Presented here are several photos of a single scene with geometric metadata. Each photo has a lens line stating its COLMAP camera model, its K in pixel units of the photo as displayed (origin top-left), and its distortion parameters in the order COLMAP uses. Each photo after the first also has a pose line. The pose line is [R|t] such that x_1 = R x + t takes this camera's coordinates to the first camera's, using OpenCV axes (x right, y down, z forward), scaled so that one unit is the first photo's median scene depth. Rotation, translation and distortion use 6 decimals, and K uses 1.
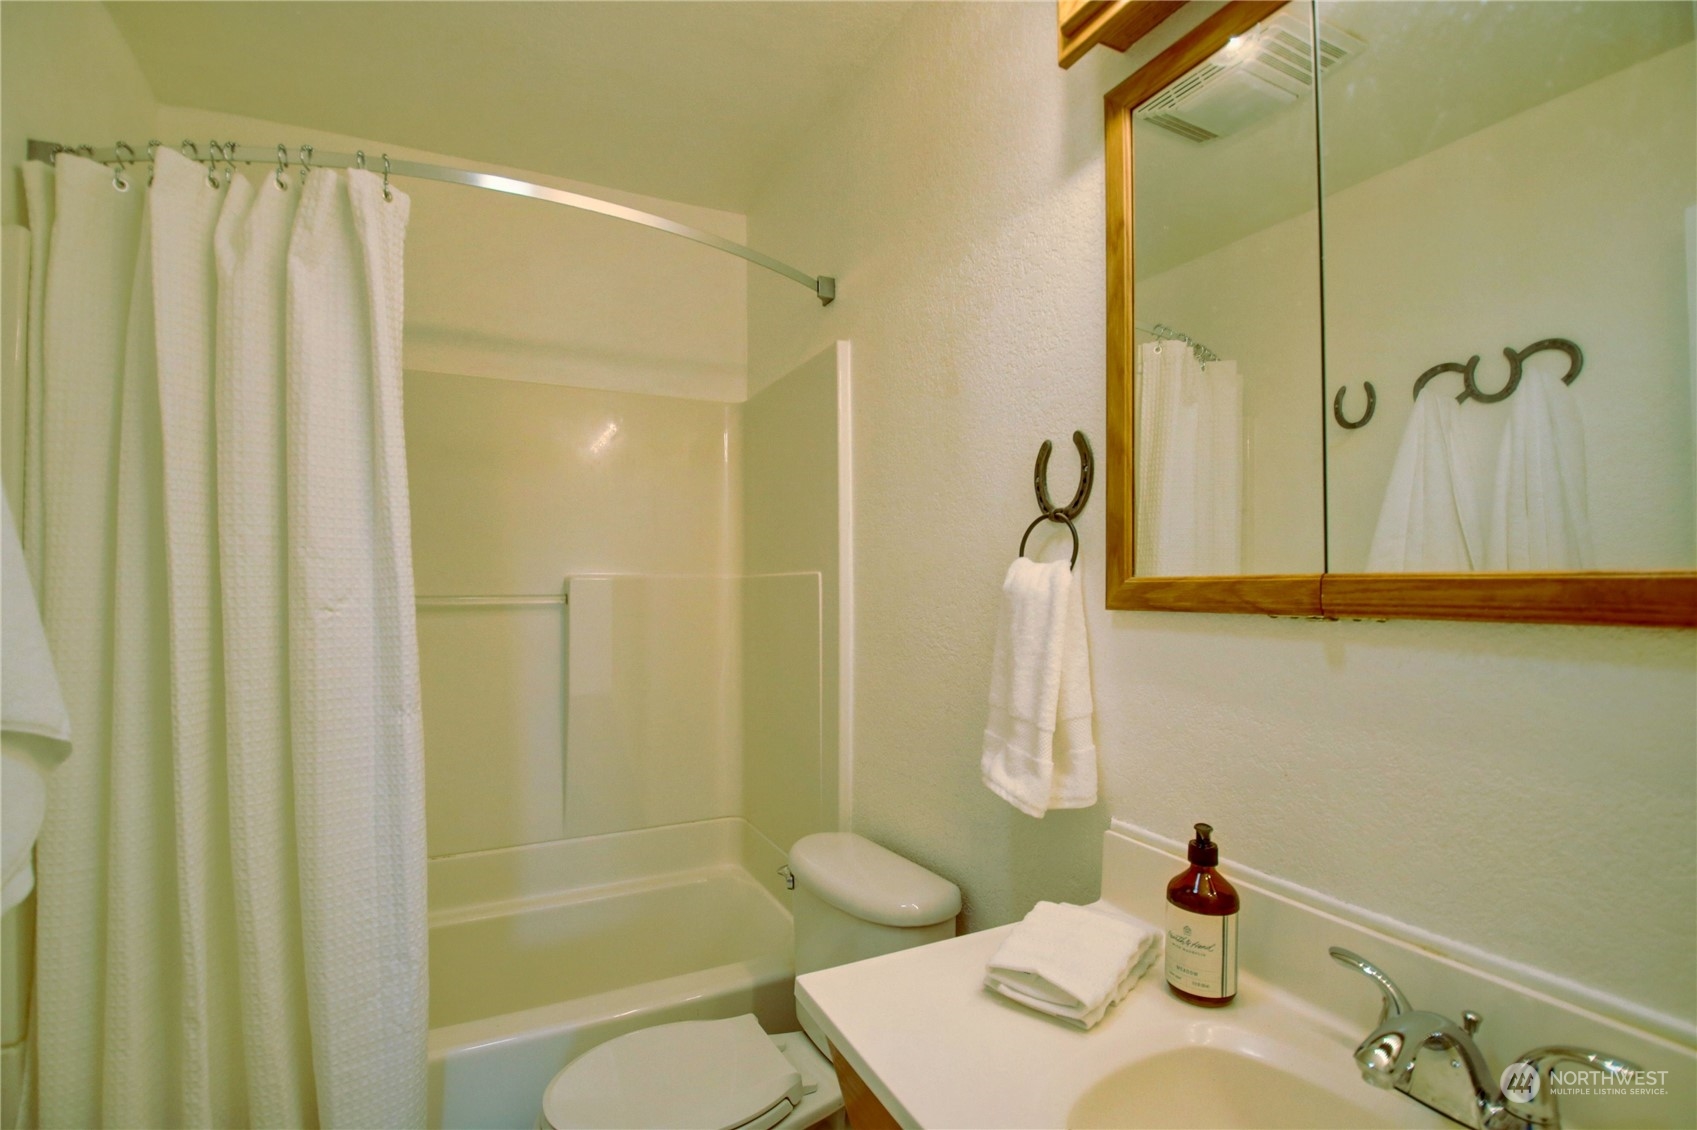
lens RADIAL K [[784.0, 0, 846.5], [0, 784.0, 572.8], [0, 0, 1]] dist [0.003485, -0.018606]
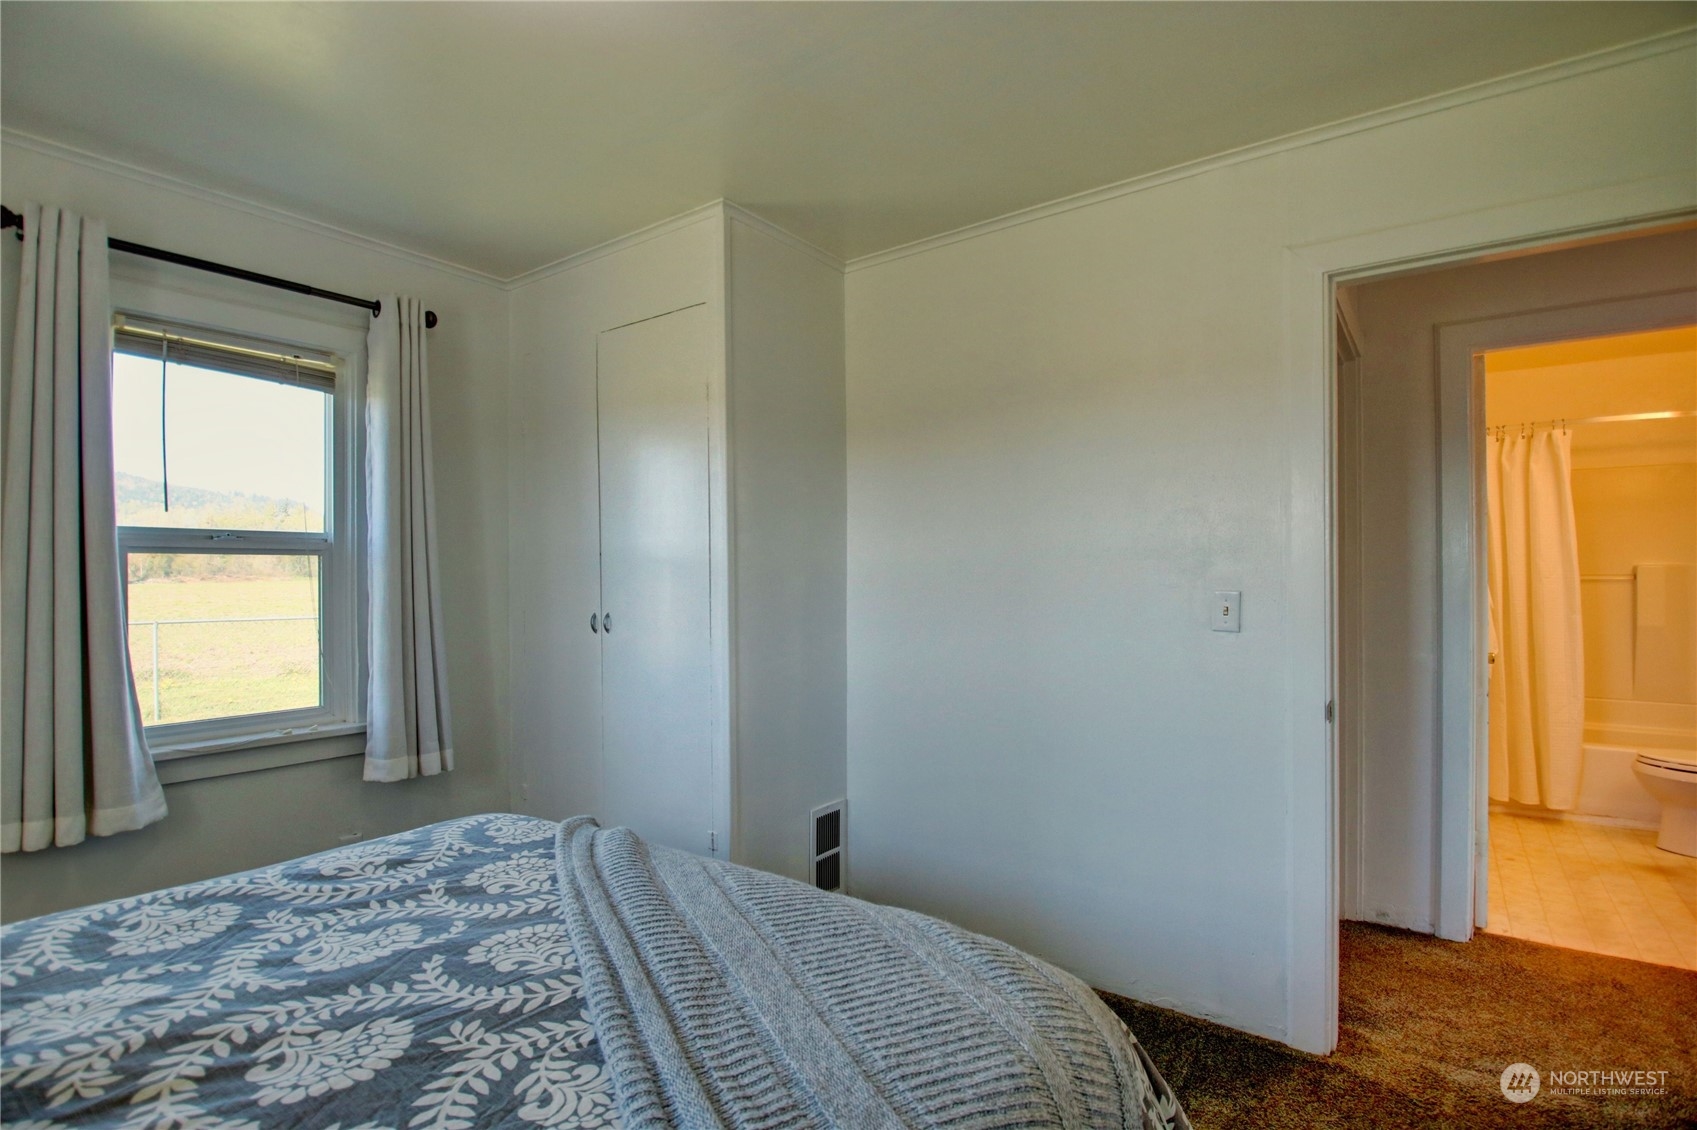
lens RADIAL K [[784.0, 0, 846.5], [0, 784.0, 572.8], [0, 0, 1]] dist [0.003485, -0.018606]
pose [[0.467173, -0.002498, -0.884162, 0.687526], [0.019523, 0.999781, 0.007490, -0.046501], [0.883950, -0.020760, 0.467120, -2.653786]]
